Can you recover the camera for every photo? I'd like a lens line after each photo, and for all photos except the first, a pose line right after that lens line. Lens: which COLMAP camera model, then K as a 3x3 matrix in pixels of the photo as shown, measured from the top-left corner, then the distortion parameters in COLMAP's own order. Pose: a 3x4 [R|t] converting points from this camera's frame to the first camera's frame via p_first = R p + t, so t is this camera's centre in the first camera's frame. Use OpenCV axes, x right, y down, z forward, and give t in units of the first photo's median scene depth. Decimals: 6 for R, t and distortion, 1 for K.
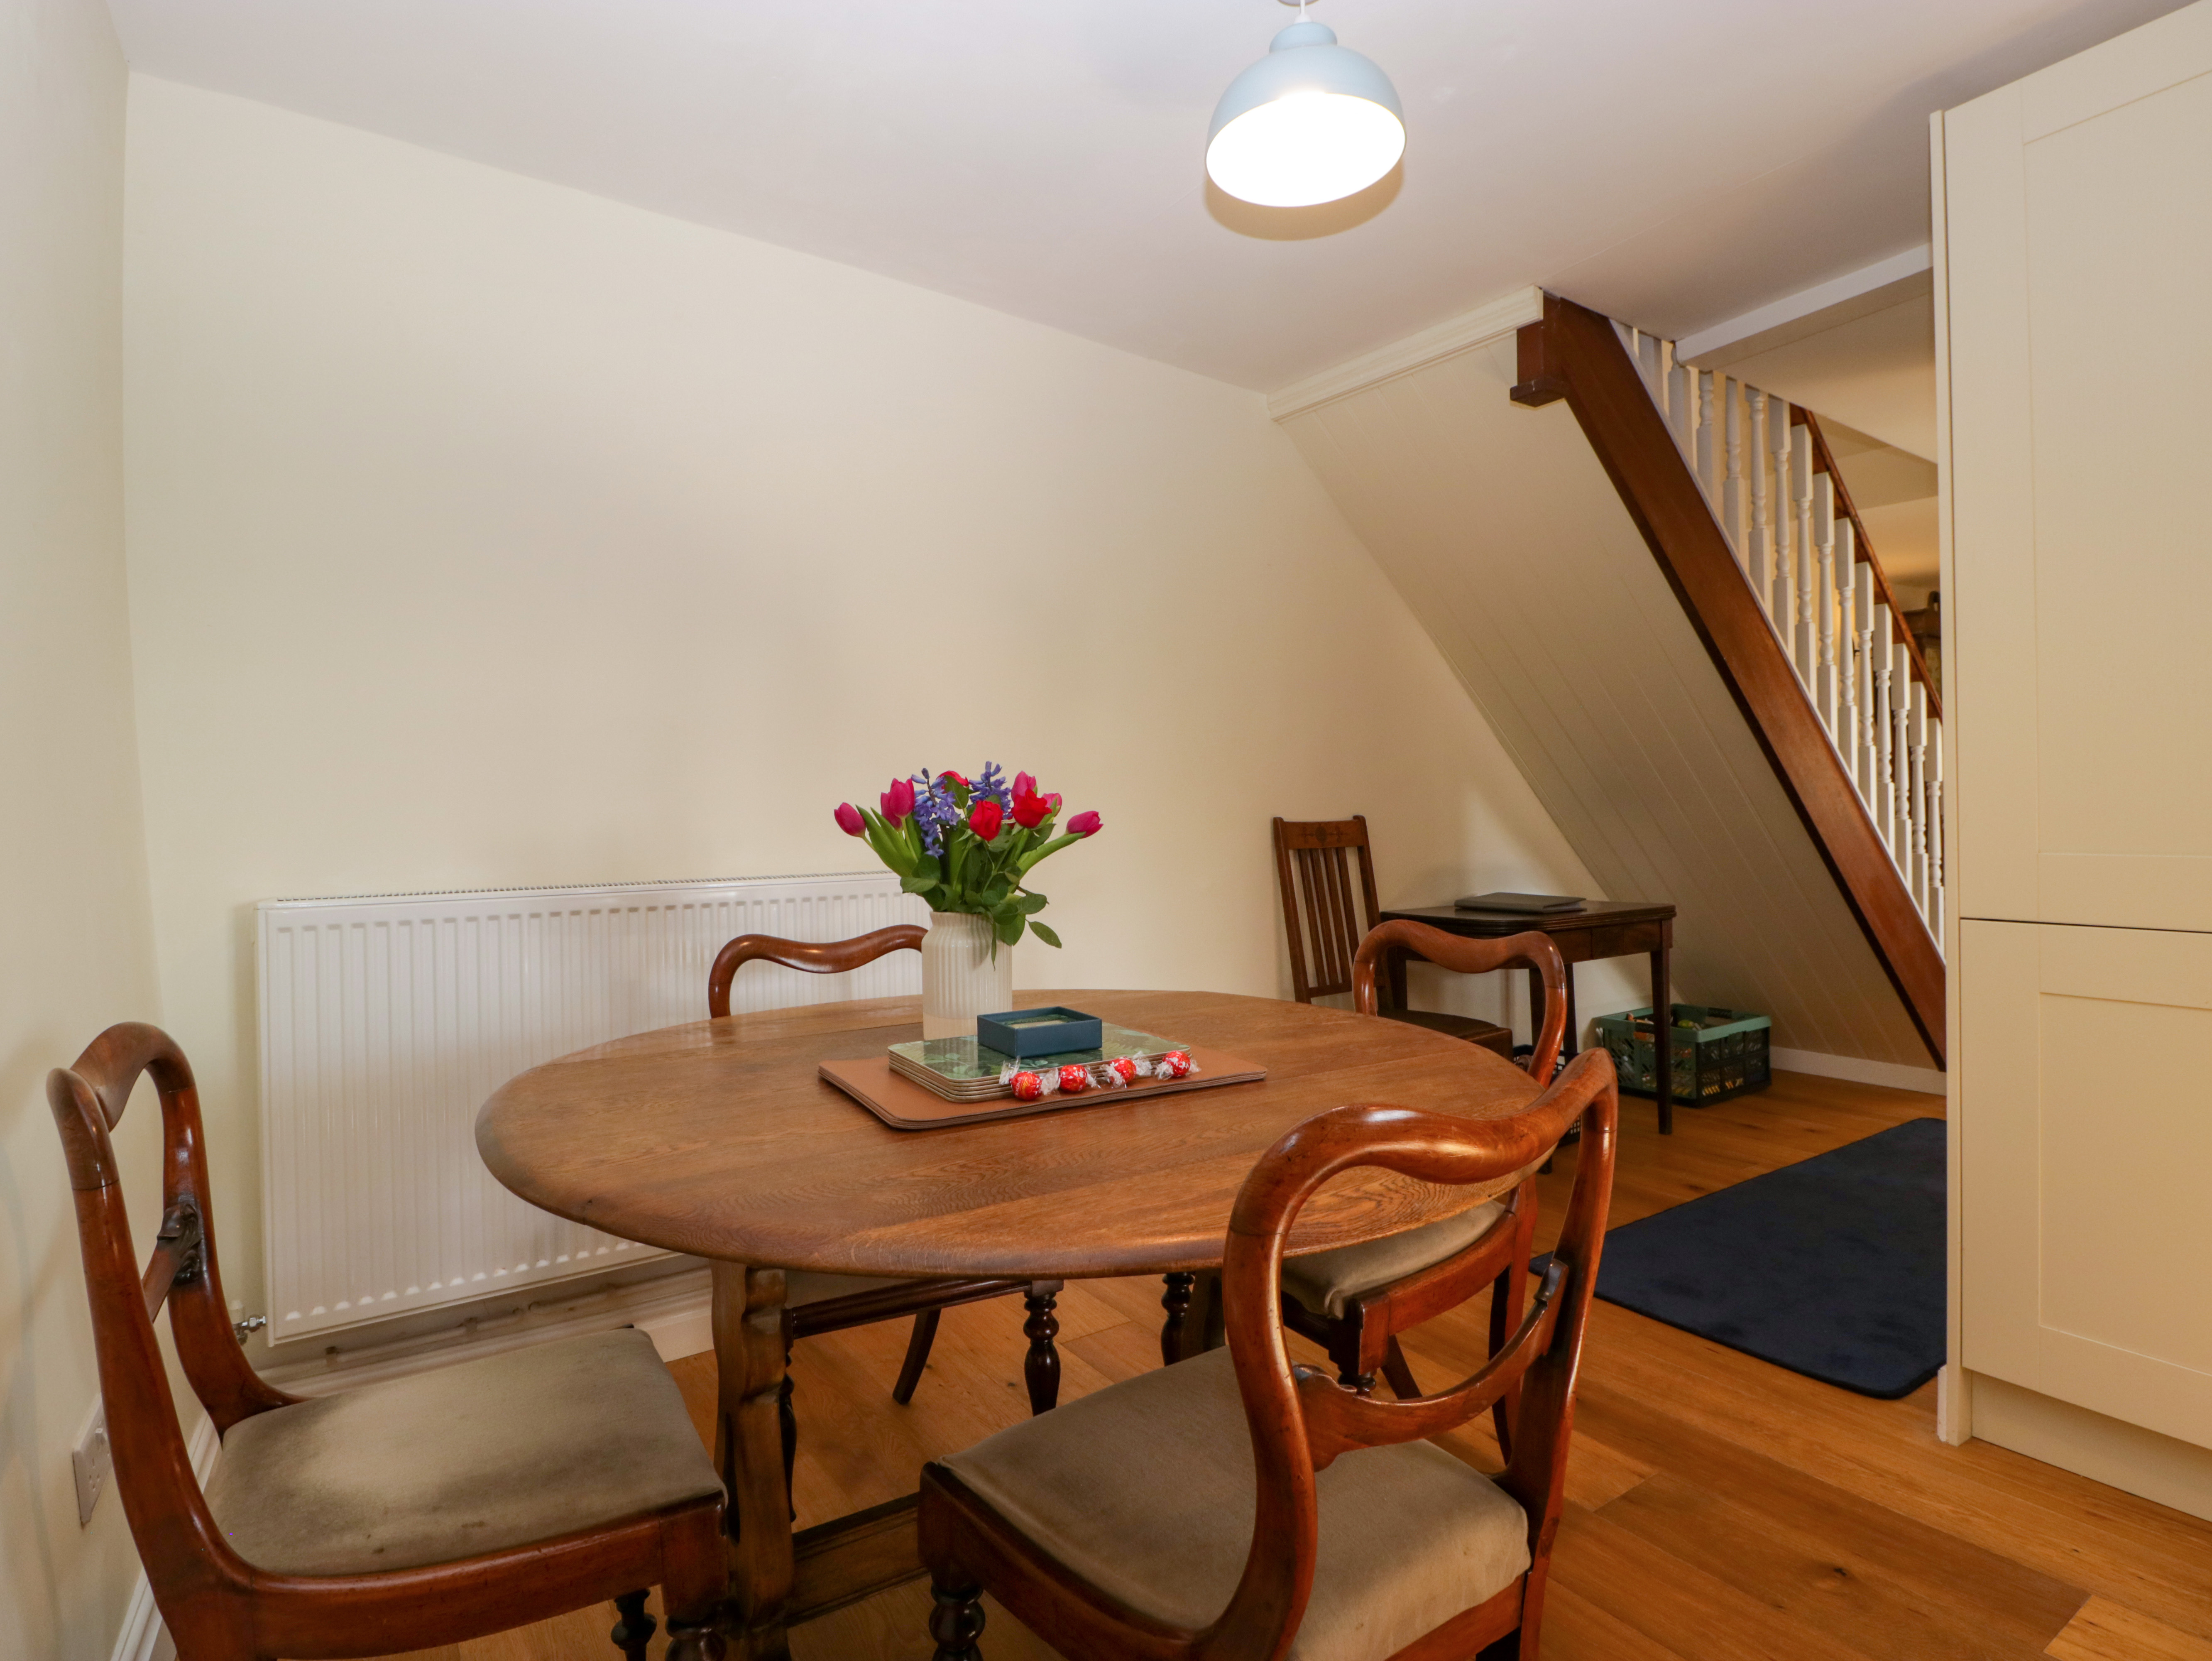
lens RADIAL K [[1140.6, 0, 1086.8], [0, 1140.6, 810.7], [0, 0, 1]] dist [0.000934, -0.014326]
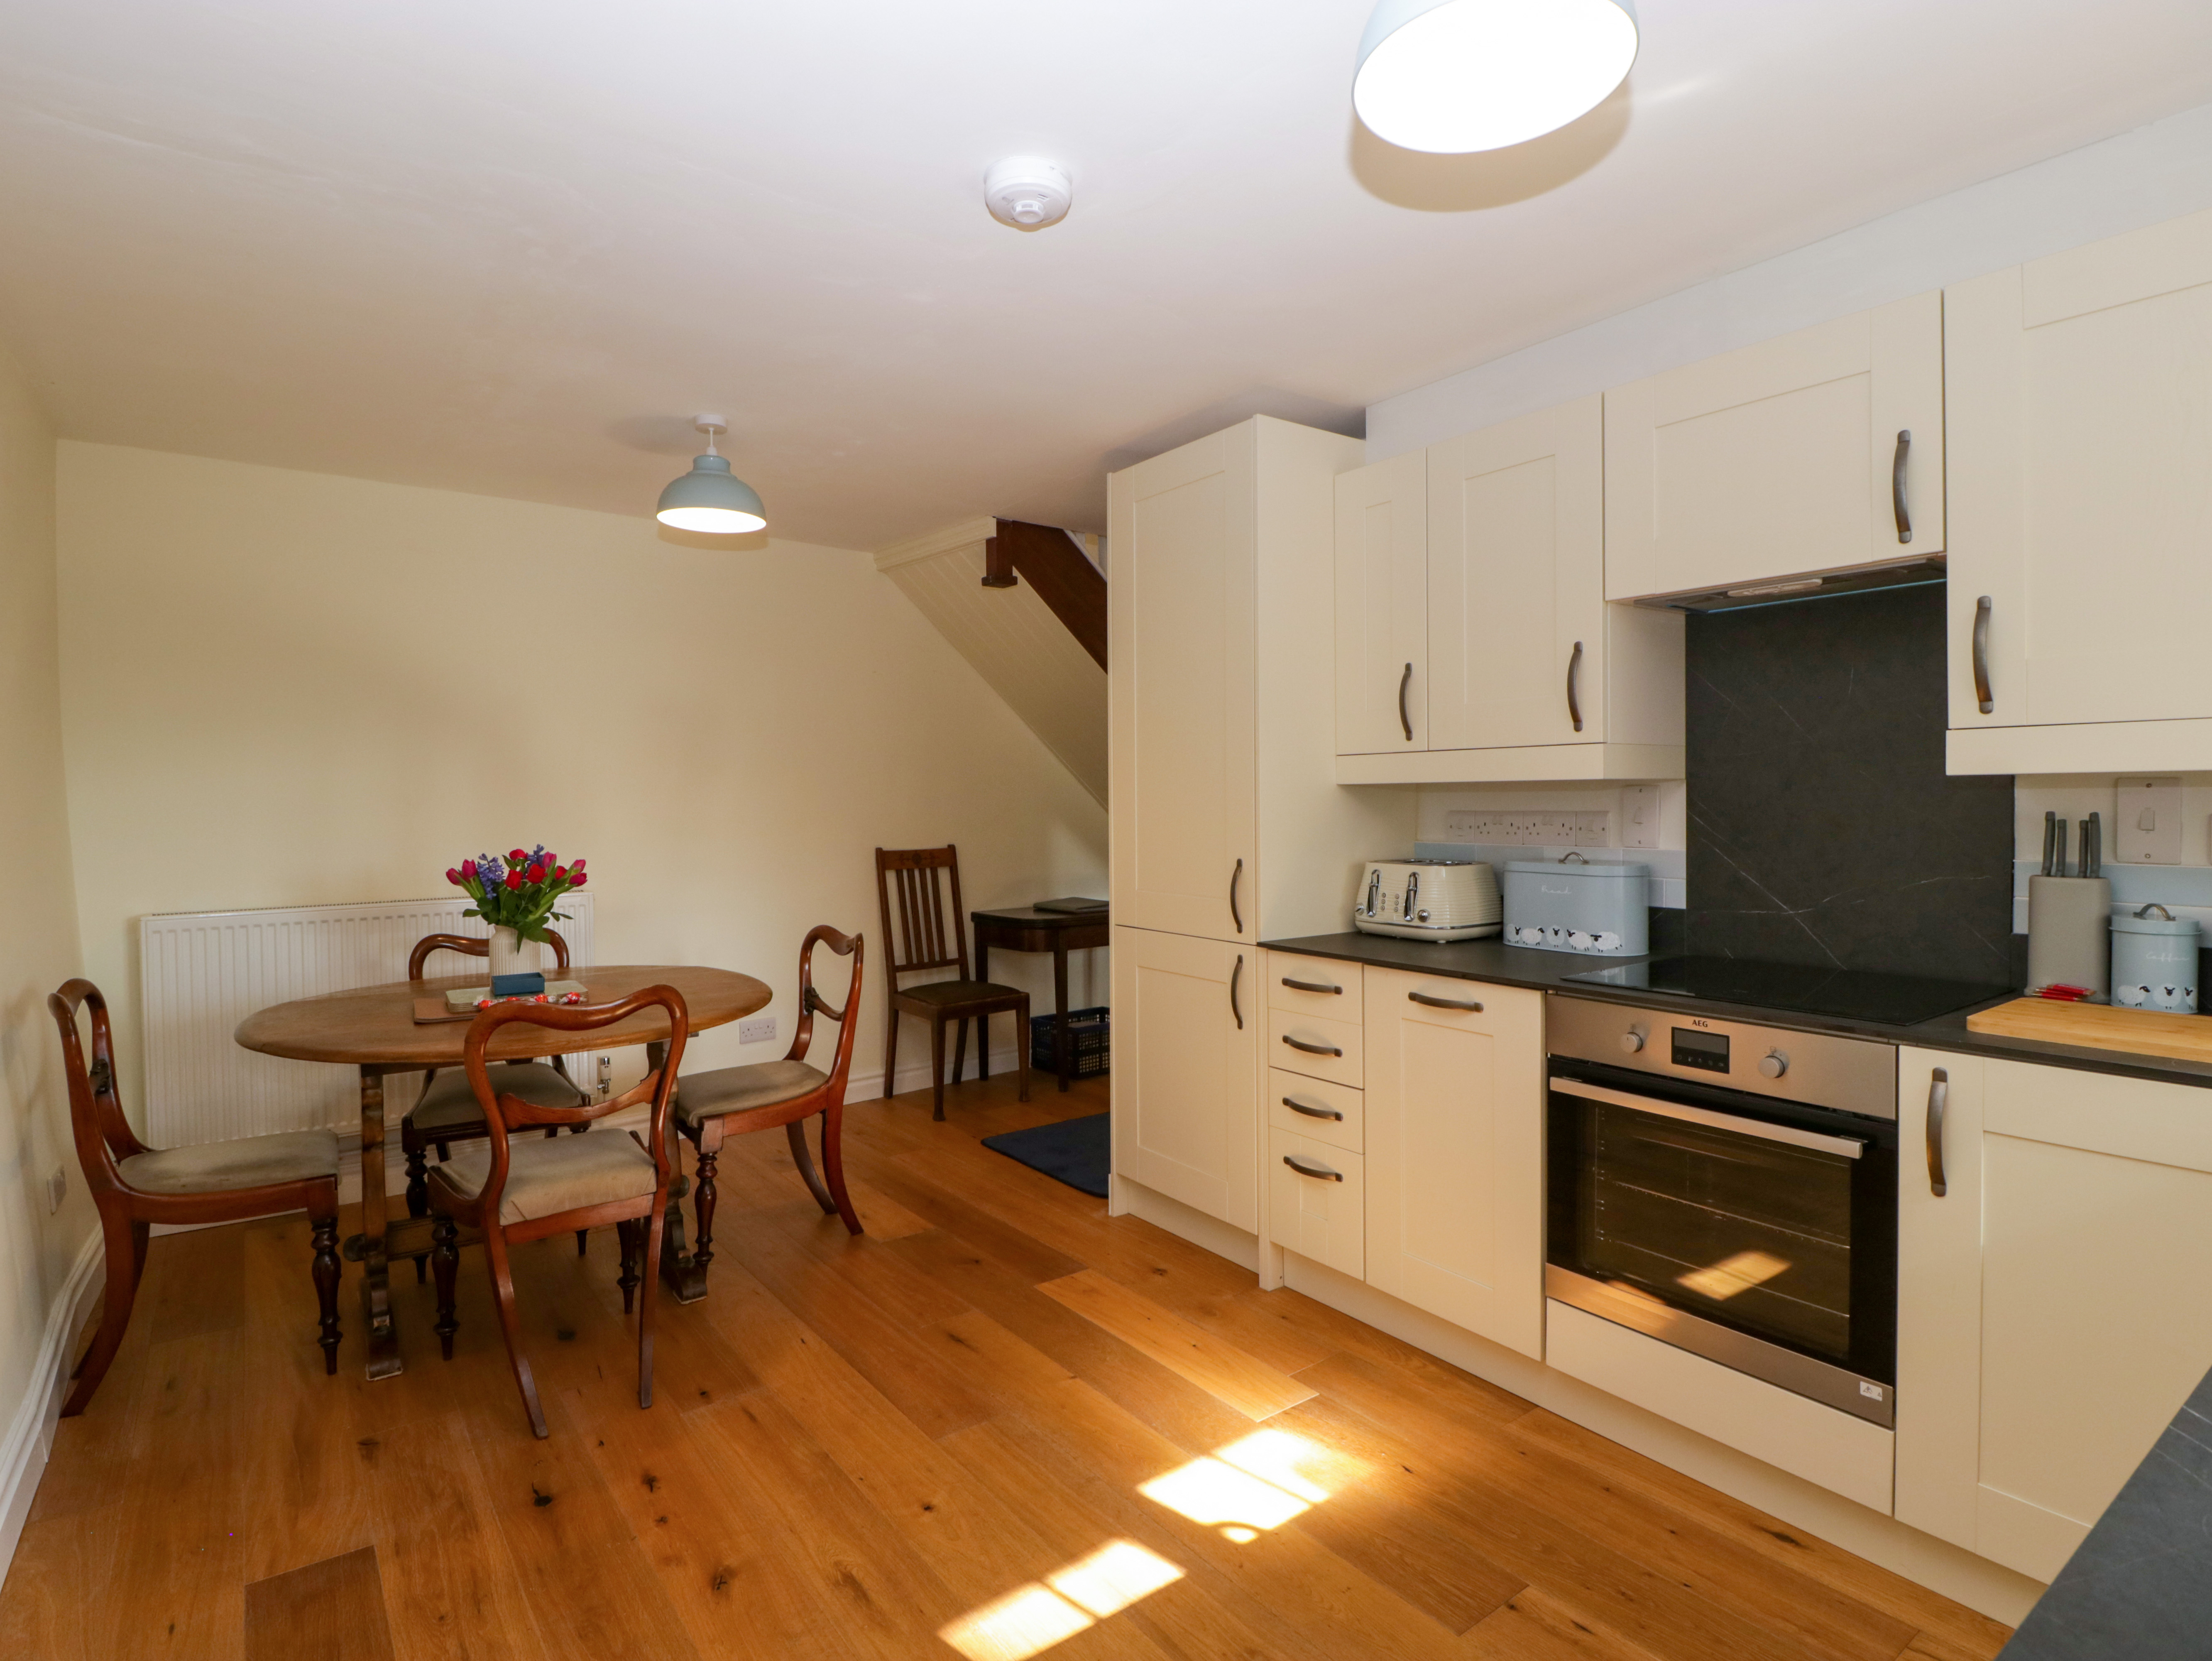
lens RADIAL K [[1140.6, 0, 1086.8], [0, 1140.6, 810.7], [0, 0, 1]] dist [0.000934, -0.014326]
pose [[0.998525, 0.005051, 0.054053, 0.651830], [-0.005939, 0.999850, 0.016282, -0.121965], [-0.053962, -0.016579, 0.998405, -0.845631]]
